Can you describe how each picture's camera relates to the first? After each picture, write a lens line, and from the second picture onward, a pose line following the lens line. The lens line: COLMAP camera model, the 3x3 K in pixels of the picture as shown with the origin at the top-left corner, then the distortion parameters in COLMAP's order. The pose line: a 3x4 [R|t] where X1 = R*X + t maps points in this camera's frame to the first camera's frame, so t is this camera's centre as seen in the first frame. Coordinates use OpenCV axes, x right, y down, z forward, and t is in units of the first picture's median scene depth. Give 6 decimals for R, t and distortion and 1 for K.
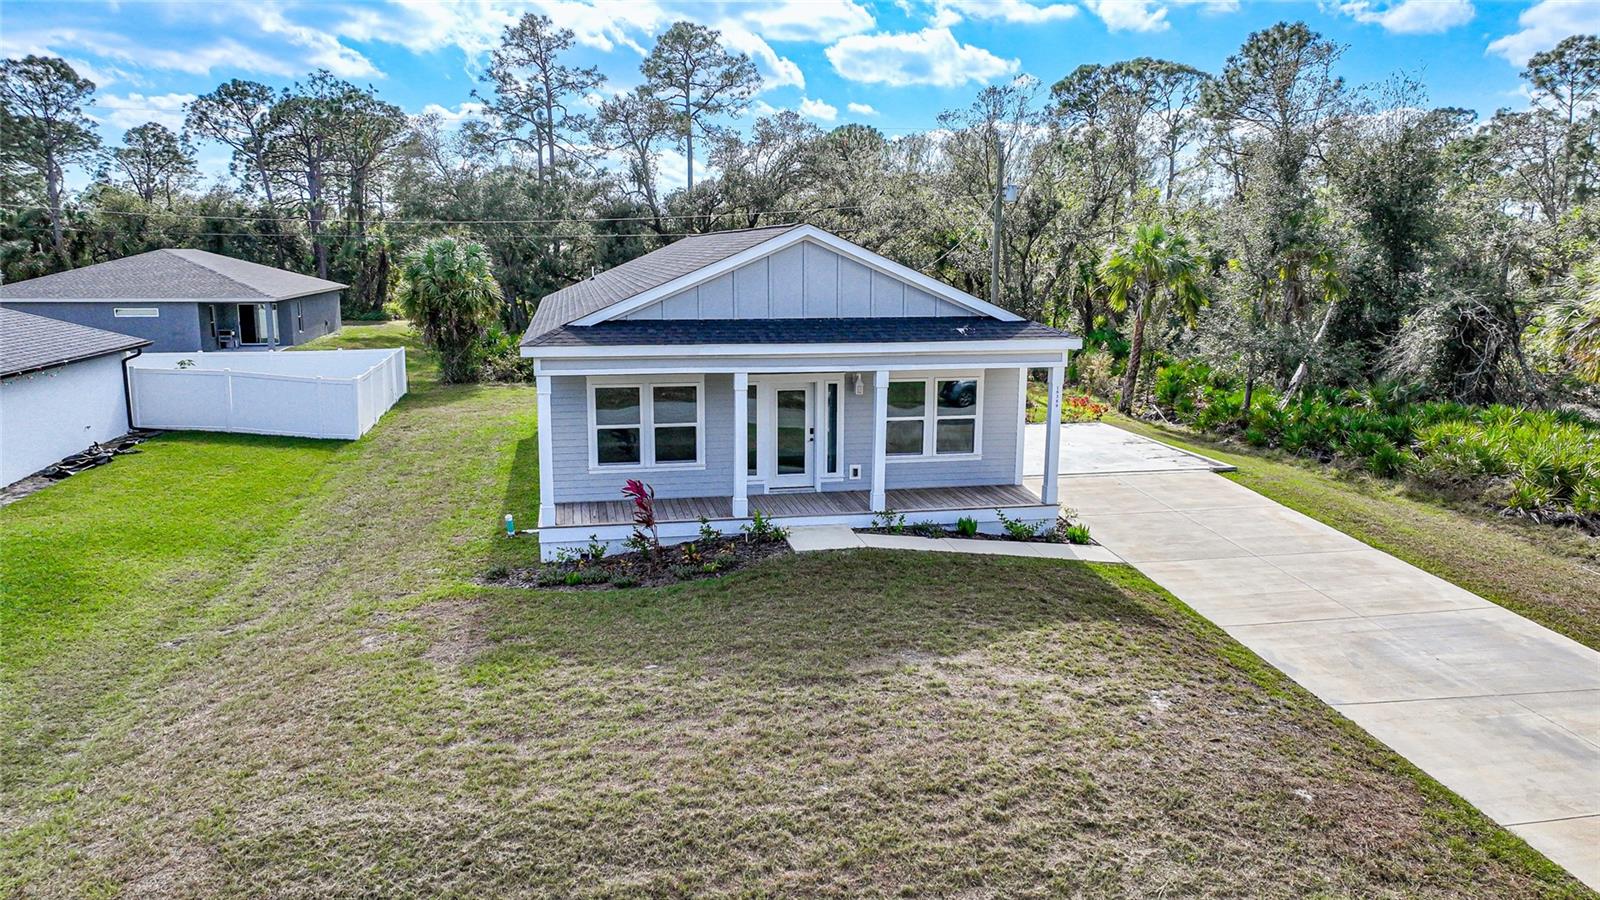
lens RADIAL K [[1121.9, 0, 800.0], [0, 1121.9, 450.0], [0, 0, 1]] dist [0.001698, 0.007087]
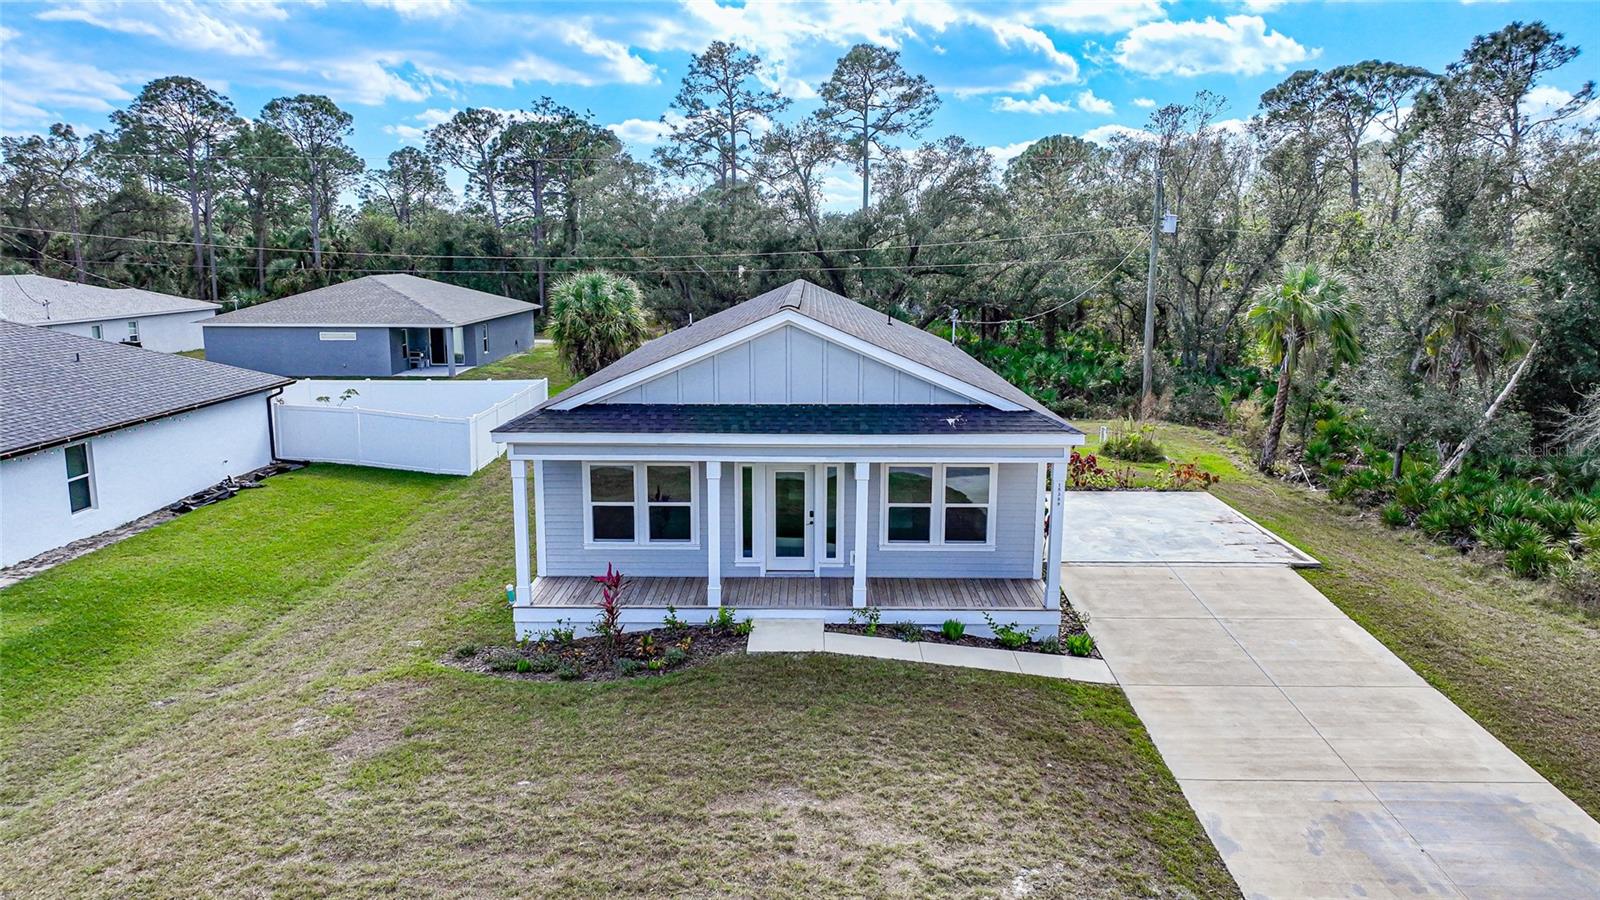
lens RADIAL K [[1121.9, 0, 800.0], [0, 1121.9, 450.0], [0, 0, 1]] dist [0.001698, 0.007087]
pose [[0.977285, 0.035885, -0.208867, 0.209620], [-0.035798, 0.999350, 0.004197, -0.079188], [0.208882, 0.003375, 0.977935, 0.052452]]
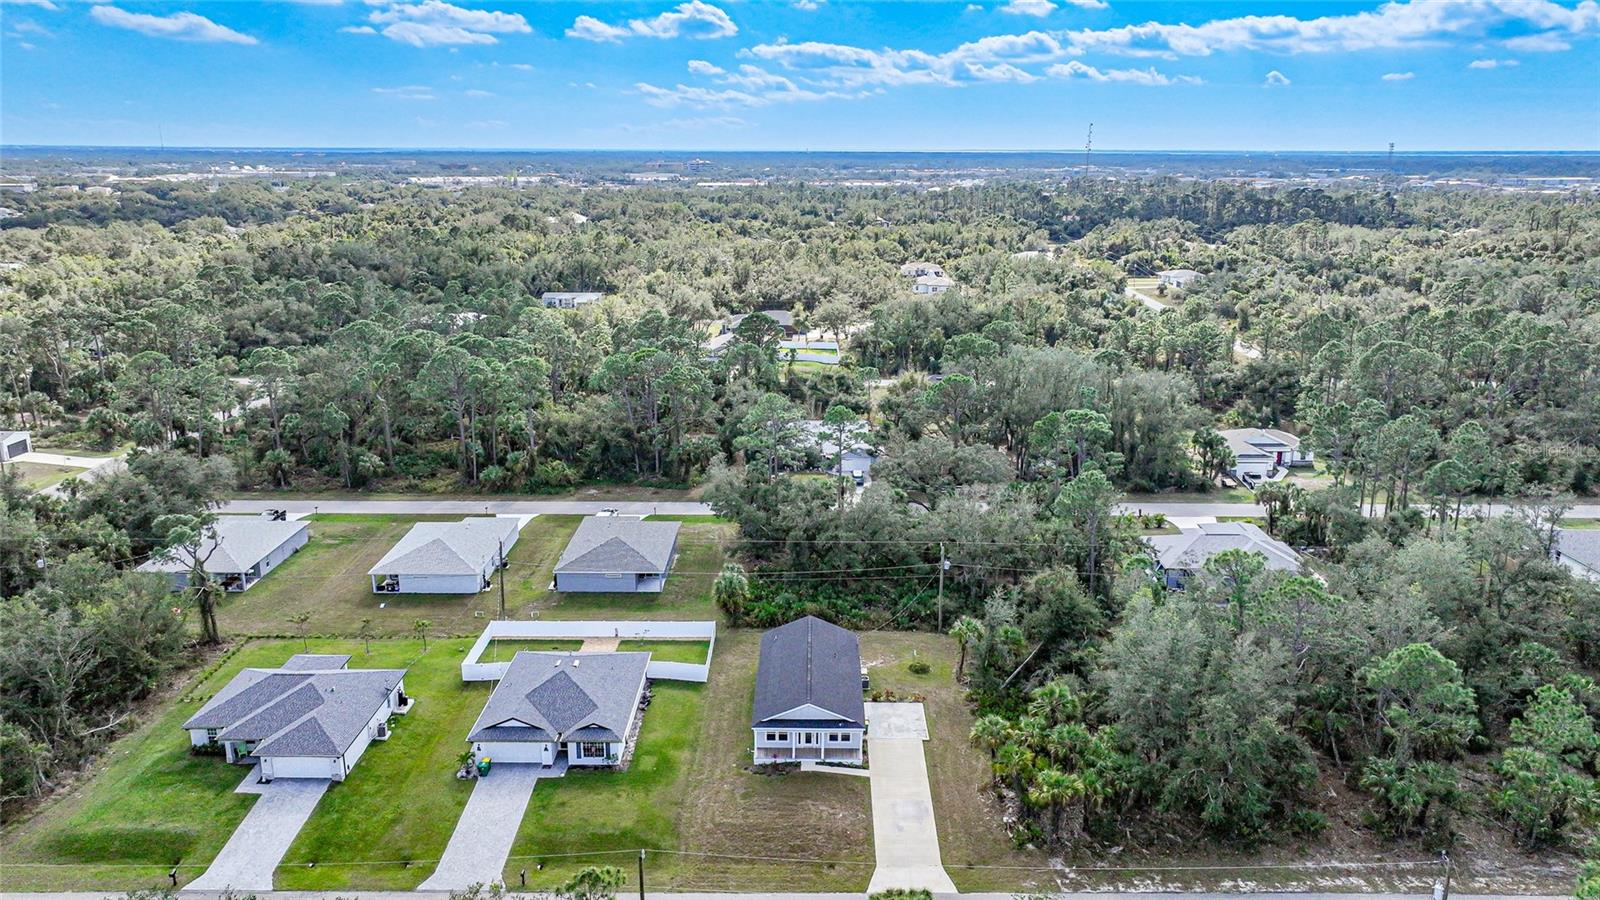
lens RADIAL K [[1121.9, 0, 800.0], [0, 1121.9, 450.0], [0, 0, 1]] dist [0.001698, 0.007087]
pose [[0.976703, 0.056088, -0.207135, 0.876945], [-0.037704, 0.995076, 0.091664, -1.659839], [0.211256, -0.081719, 0.974009, -3.516269]]
